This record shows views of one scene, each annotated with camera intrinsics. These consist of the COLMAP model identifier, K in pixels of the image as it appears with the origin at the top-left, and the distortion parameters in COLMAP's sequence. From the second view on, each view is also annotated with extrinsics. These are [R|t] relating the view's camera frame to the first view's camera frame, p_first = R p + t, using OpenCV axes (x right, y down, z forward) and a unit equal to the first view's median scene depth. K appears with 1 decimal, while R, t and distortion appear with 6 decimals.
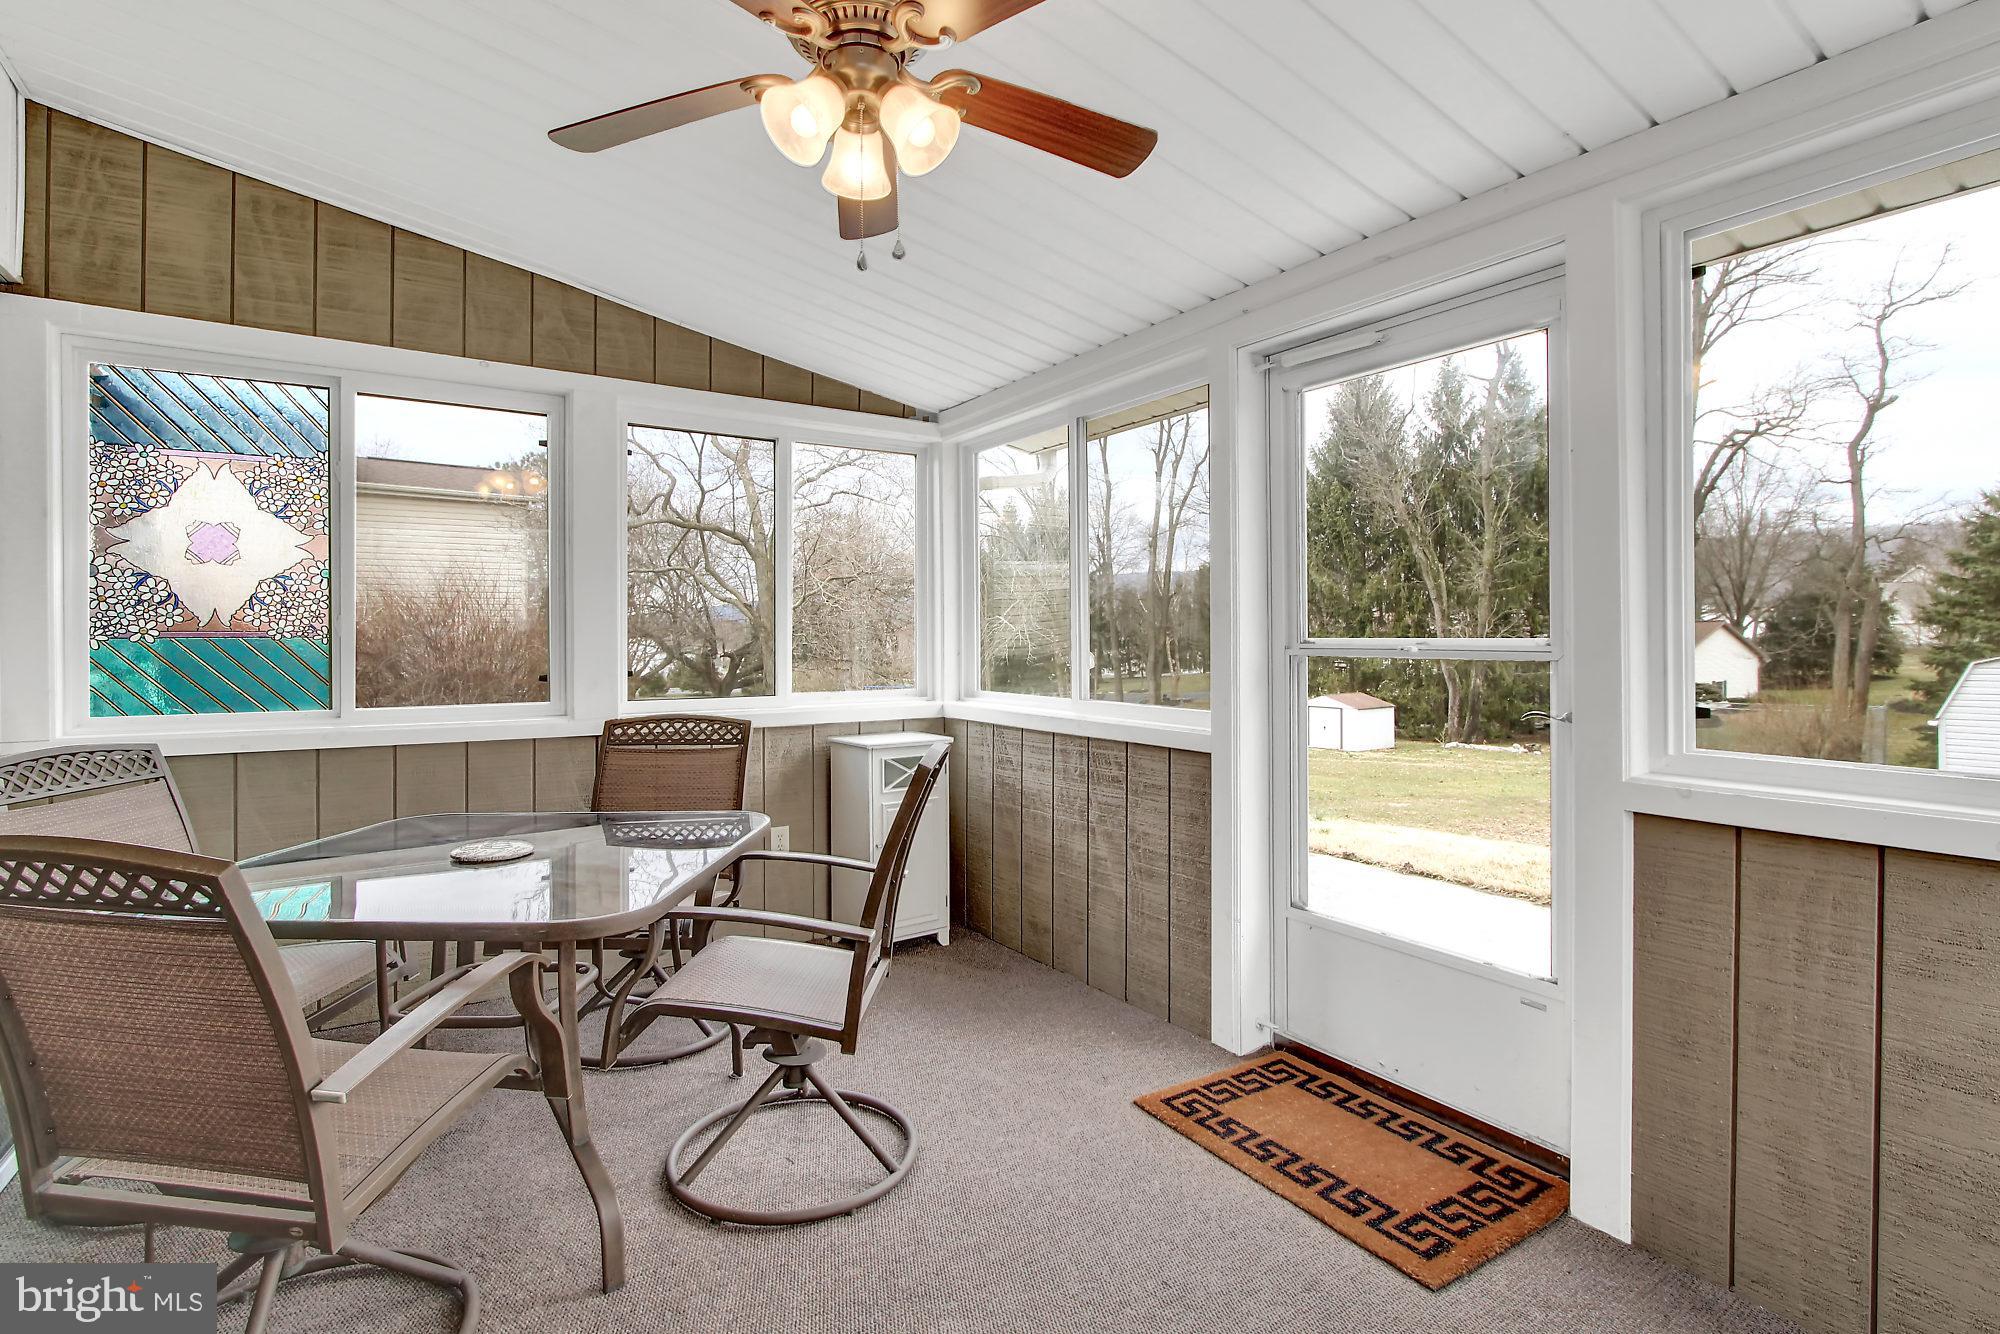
lens RADIAL K [[938.1, 0, 999.8], [0, 938.1, 648.2], [0, 0, 1]] dist [-0.016906, 0.003544]
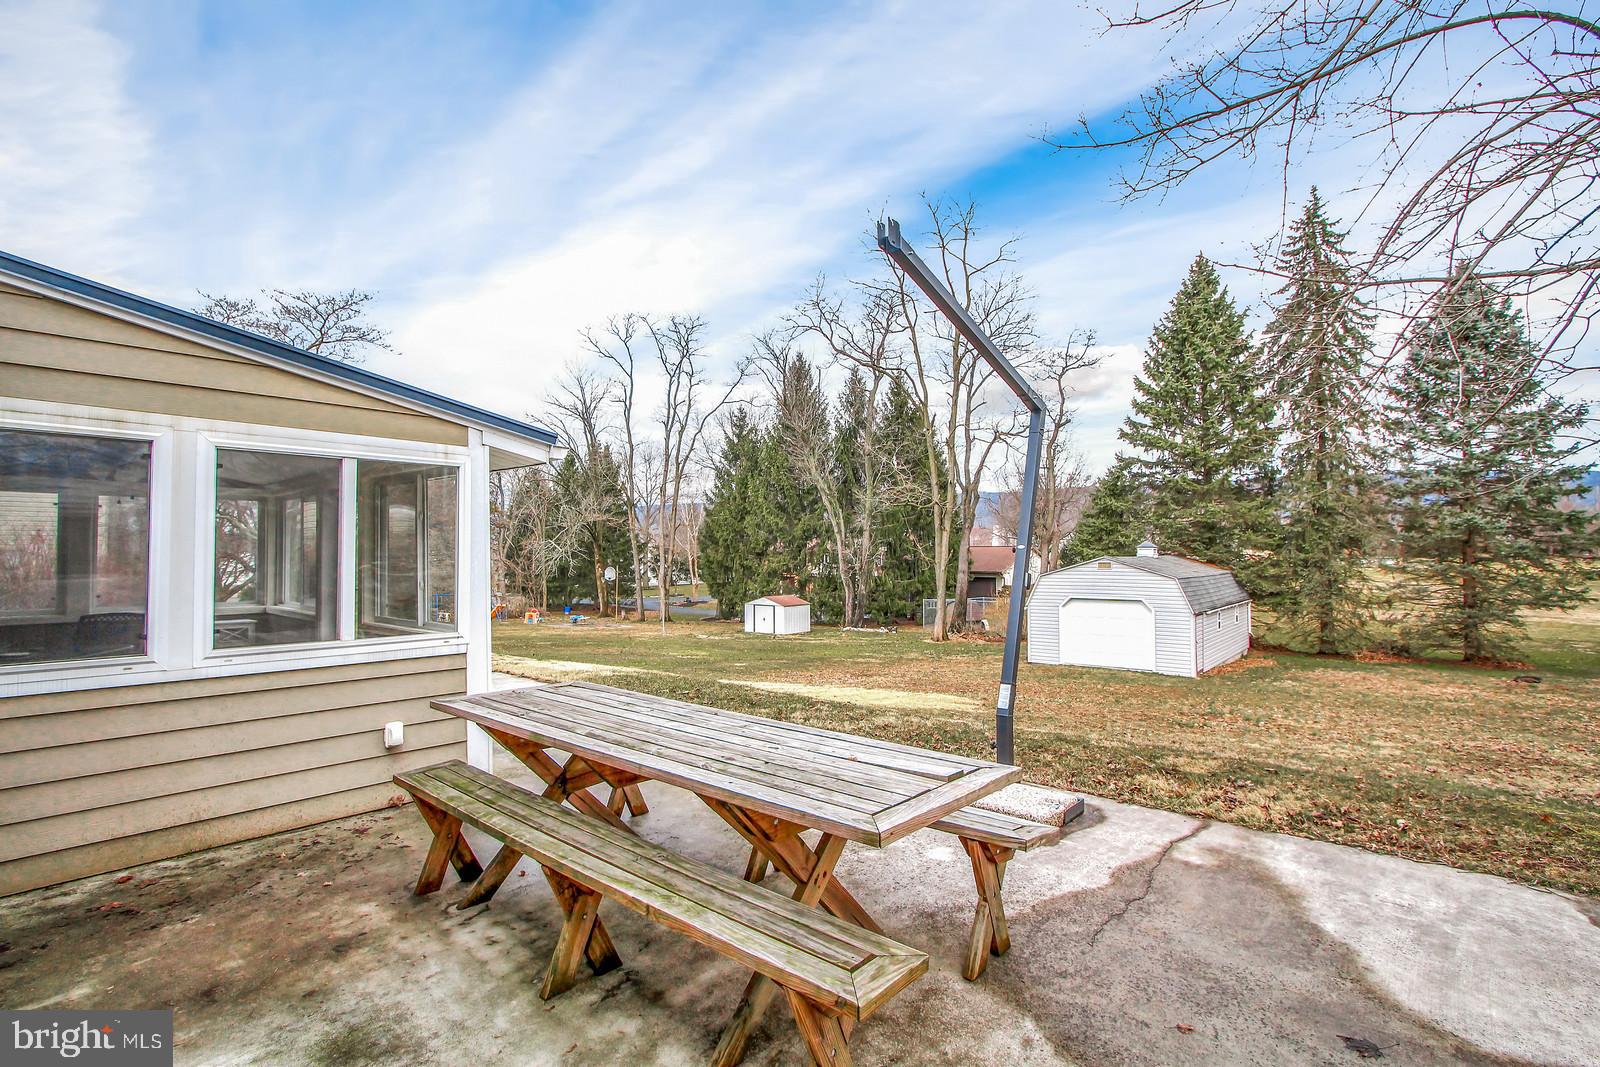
lens RADIAL K [[728.2, 0, 799.5], [0, 728.2, 545.0], [0, 0, 1]] dist [-0.031558, 0.004618]
pose [[0.958684, 0.002144, 0.284464, 0.096463], [0.004763, 0.999710, -0.023588, -0.006611], [-0.284432, 0.023968, 0.958397, -0.151318]]
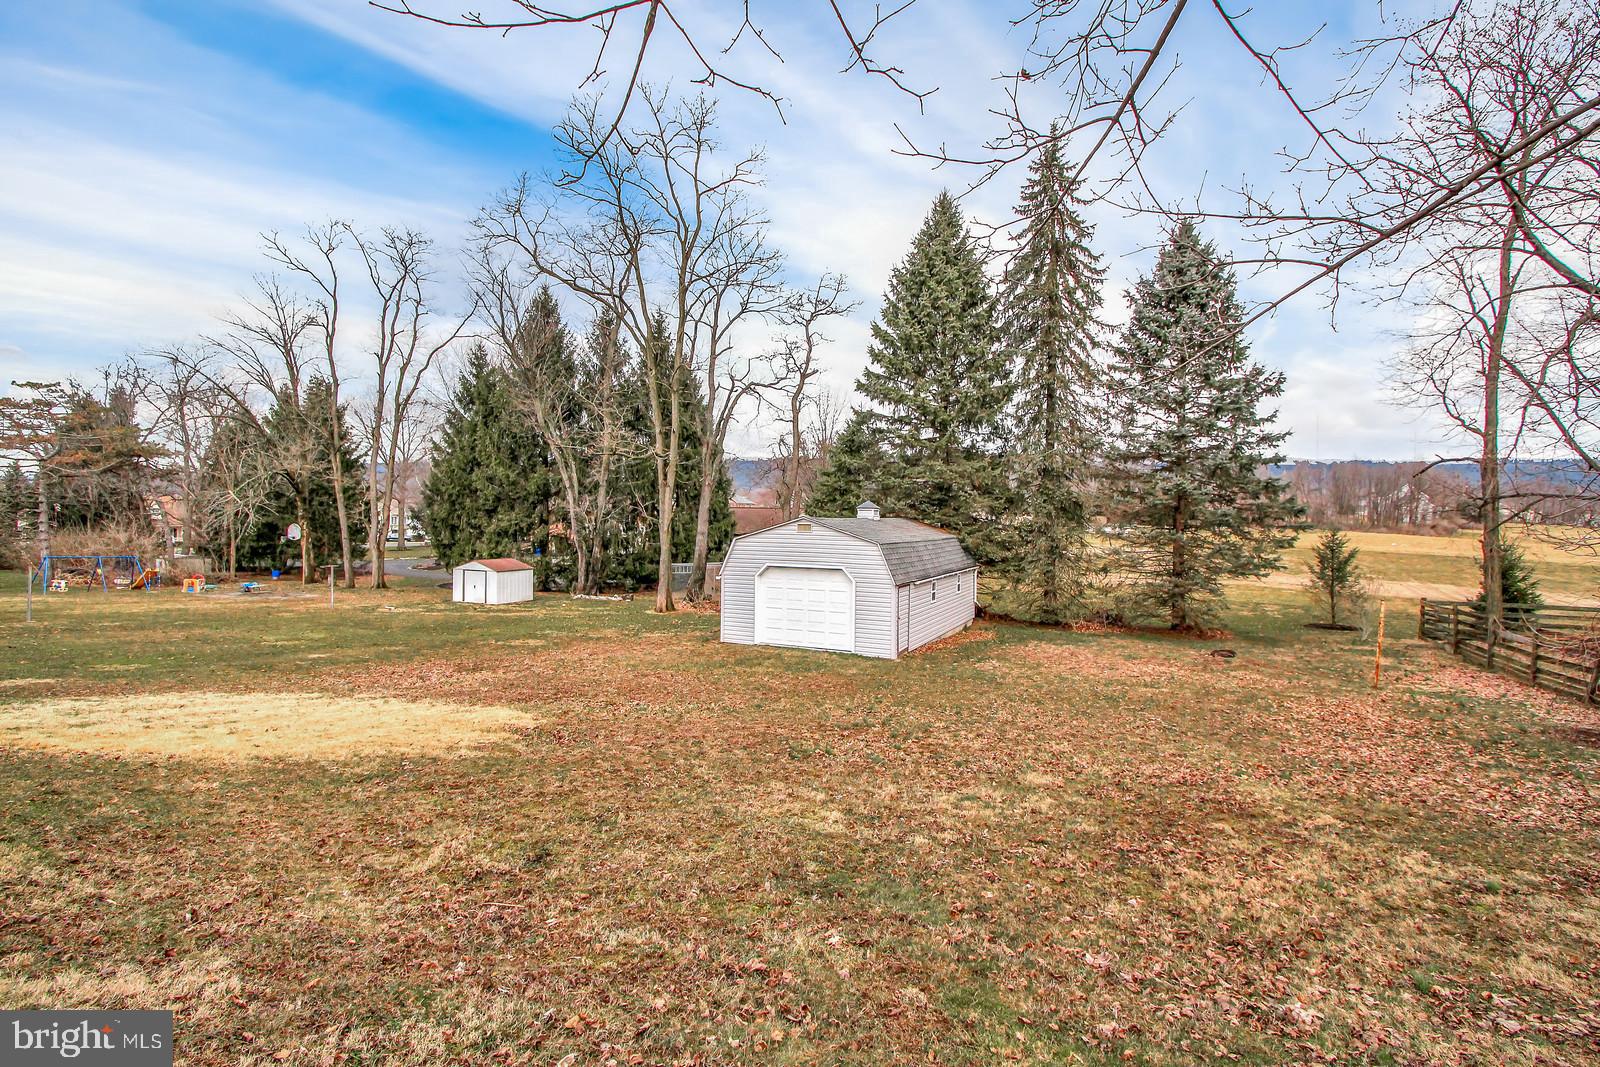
lens RADIAL K [[728.2, 0, 775.5], [0, 728.2, 534.7], [0, 0, 1]] dist [-0.031558, 0.004618]
pose [[0.867354, -0.000734, 0.497691, 0.276584], [-0.007904, 0.999852, 0.015249, -0.005194], [-0.497629, -0.017160, 0.867220, -0.061746]]
